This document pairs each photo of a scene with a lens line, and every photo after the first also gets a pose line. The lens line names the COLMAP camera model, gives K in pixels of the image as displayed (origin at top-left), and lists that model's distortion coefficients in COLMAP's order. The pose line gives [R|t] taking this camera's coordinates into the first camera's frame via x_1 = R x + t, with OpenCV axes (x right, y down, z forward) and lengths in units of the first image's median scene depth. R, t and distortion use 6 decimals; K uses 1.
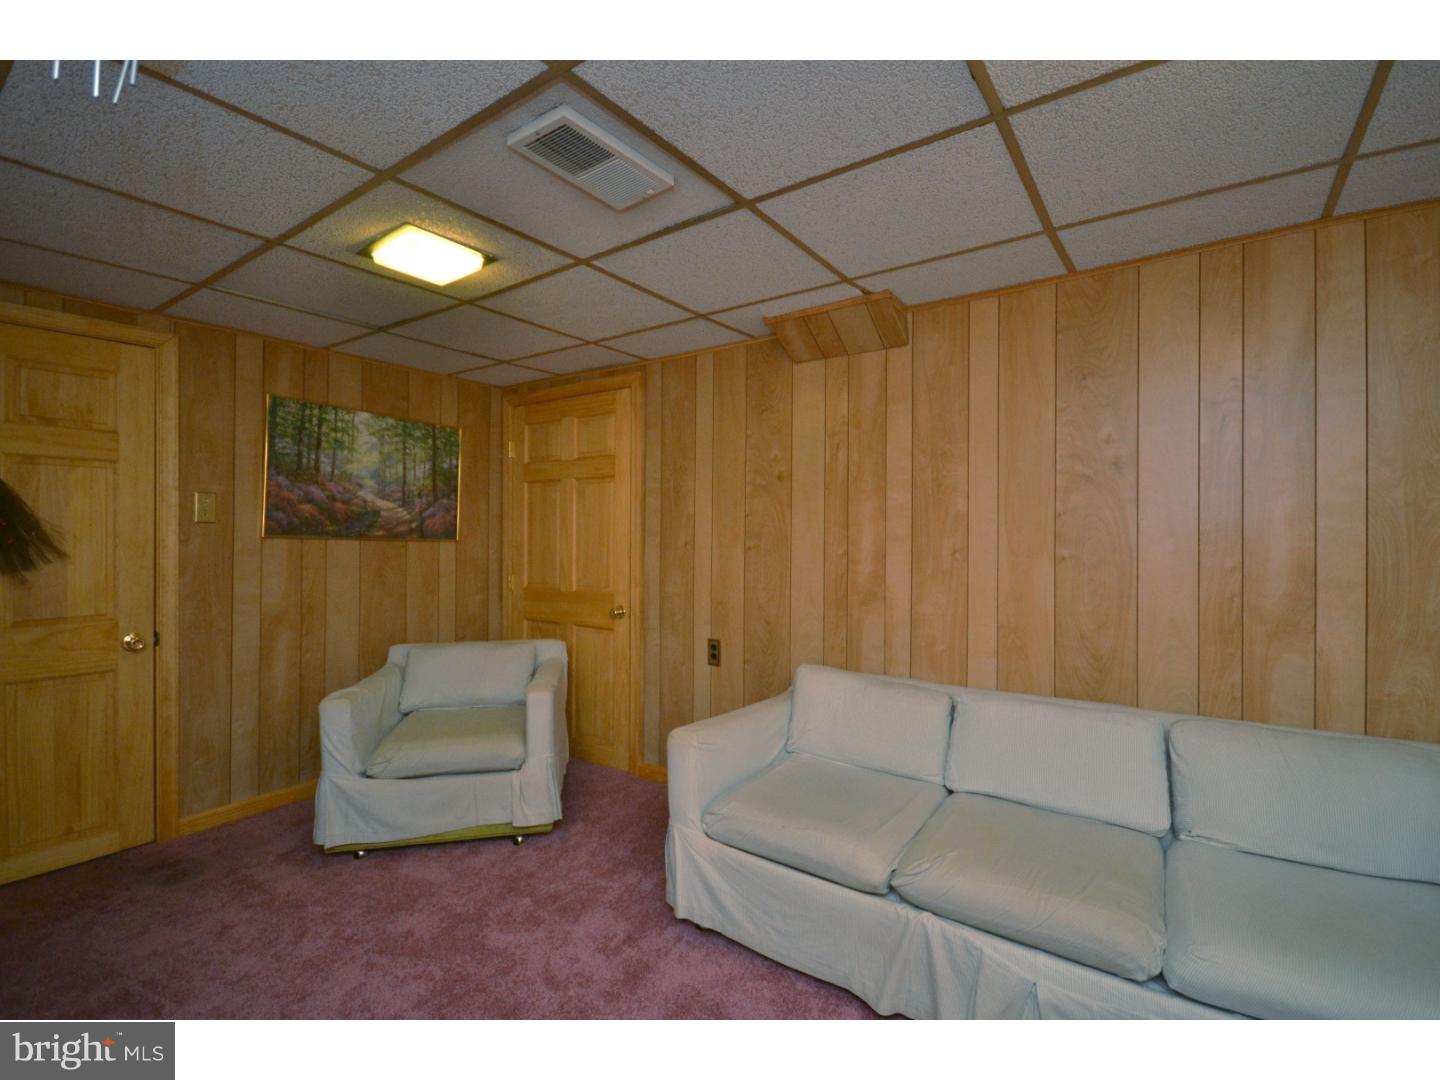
lens RADIAL K [[646.3, 0, 730.0], [0, 646.3, 541.8], [0, 0, 1]] dist [0.002528, -0.000995]
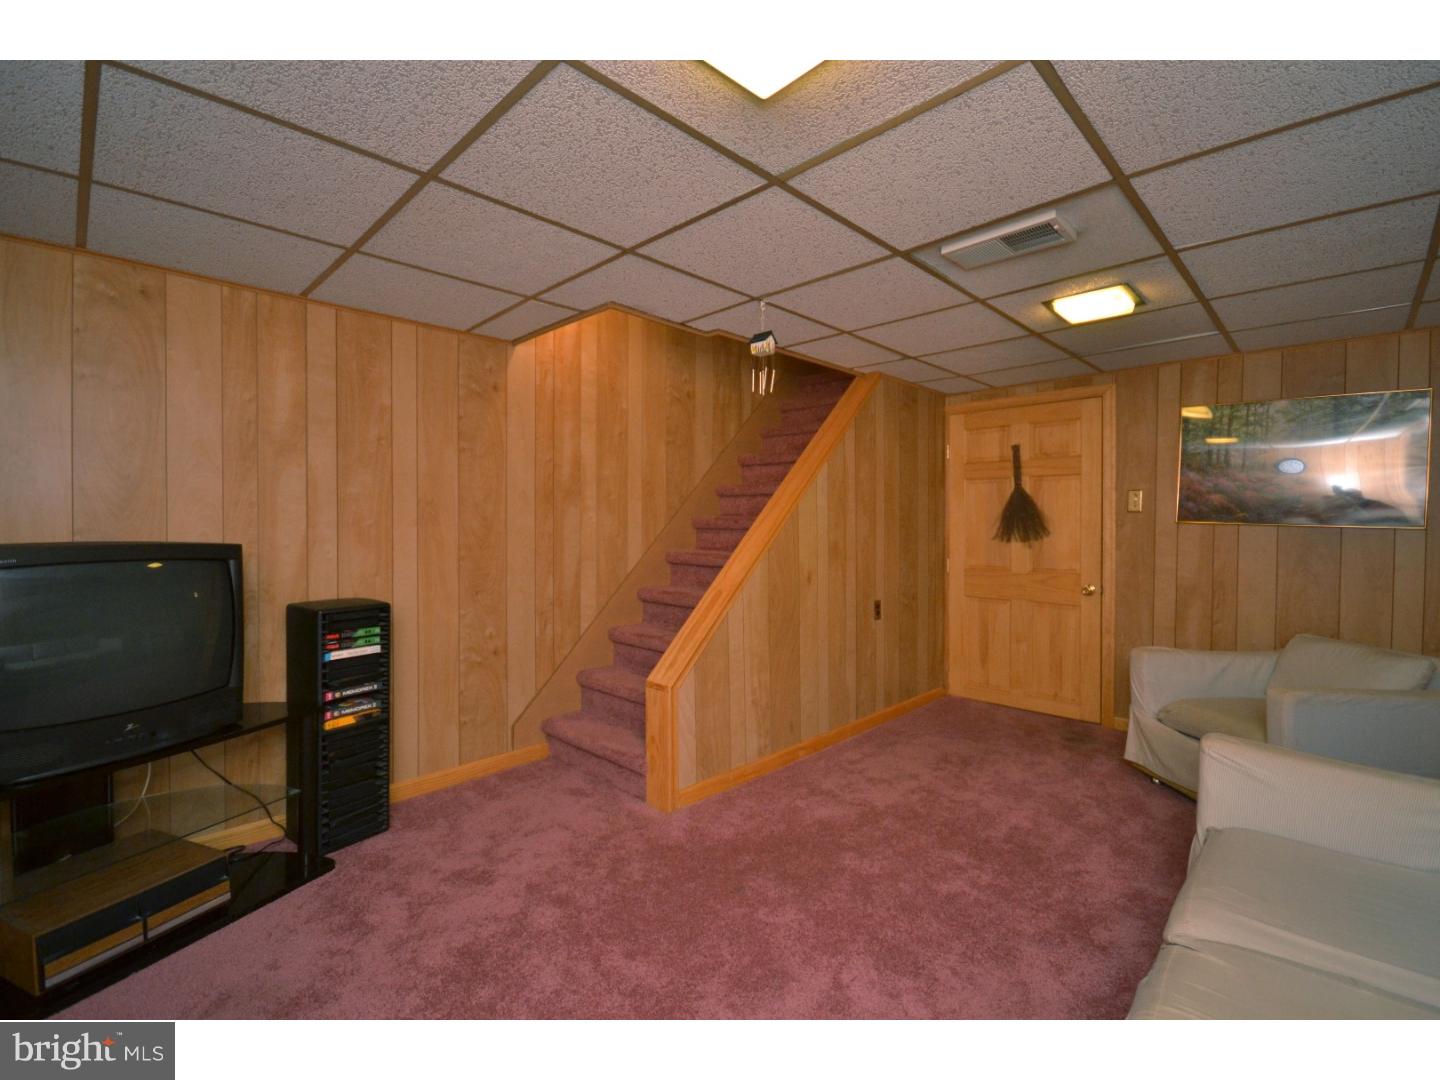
lens RADIAL K [[646.3, 0, 725.5], [0, 646.3, 531.1], [0, 0, 1]] dist [0.002528, -0.000995]
pose [[-0.147035, 0.008197, -0.989097, 0.638469], [-0.016109, 0.999813, 0.010680, 0.009993], [0.989000, 0.017504, -0.146876, 0.315326]]
